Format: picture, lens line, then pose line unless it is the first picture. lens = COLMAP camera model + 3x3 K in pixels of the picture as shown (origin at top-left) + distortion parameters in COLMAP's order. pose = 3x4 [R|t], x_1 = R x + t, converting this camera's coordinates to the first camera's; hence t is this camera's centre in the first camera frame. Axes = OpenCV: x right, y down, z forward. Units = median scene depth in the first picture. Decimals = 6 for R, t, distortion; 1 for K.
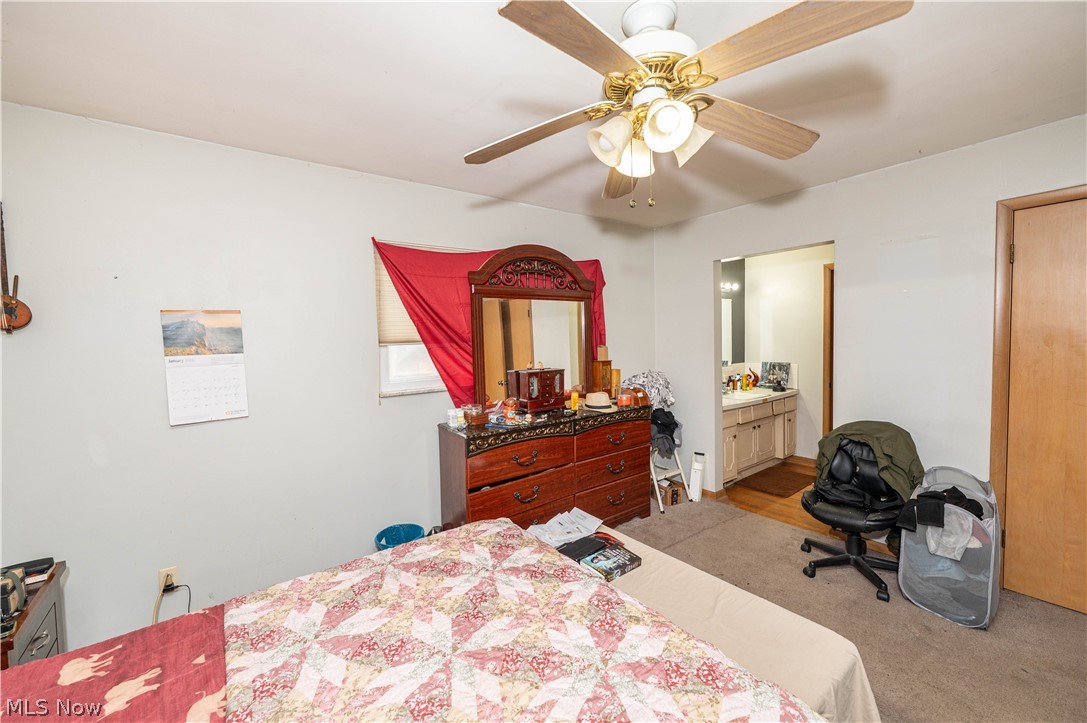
lens RADIAL K [[431.5, 0, 549.0], [0, 431.5, 365.2], [0, 0, 1]] dist [-0.001794, -0.000024]
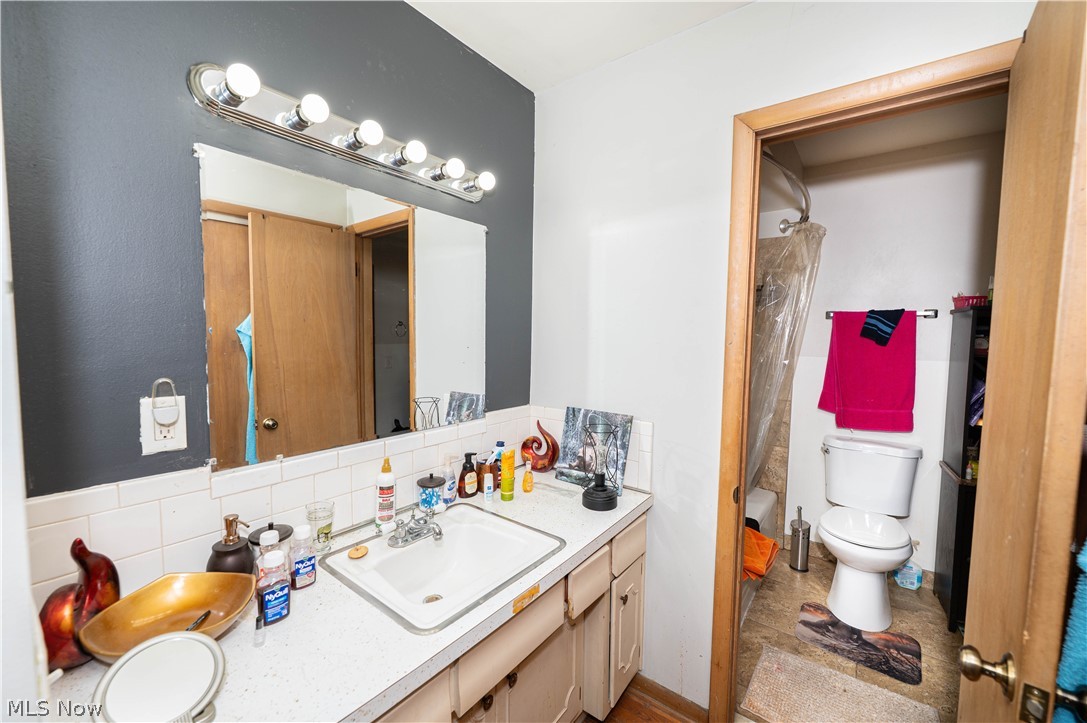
lens RADIAL K [[431.5, 0, 544.6], [0, 431.5, 361.4], [0, 0, 1]] dist [-0.001794, -0.000024]
pose [[0.966432, 0.018477, 0.256256, 0.389983], [-0.021667, 0.999719, 0.009630, -0.050528], [-0.256006, -0.014859, 0.966561, 0.664869]]
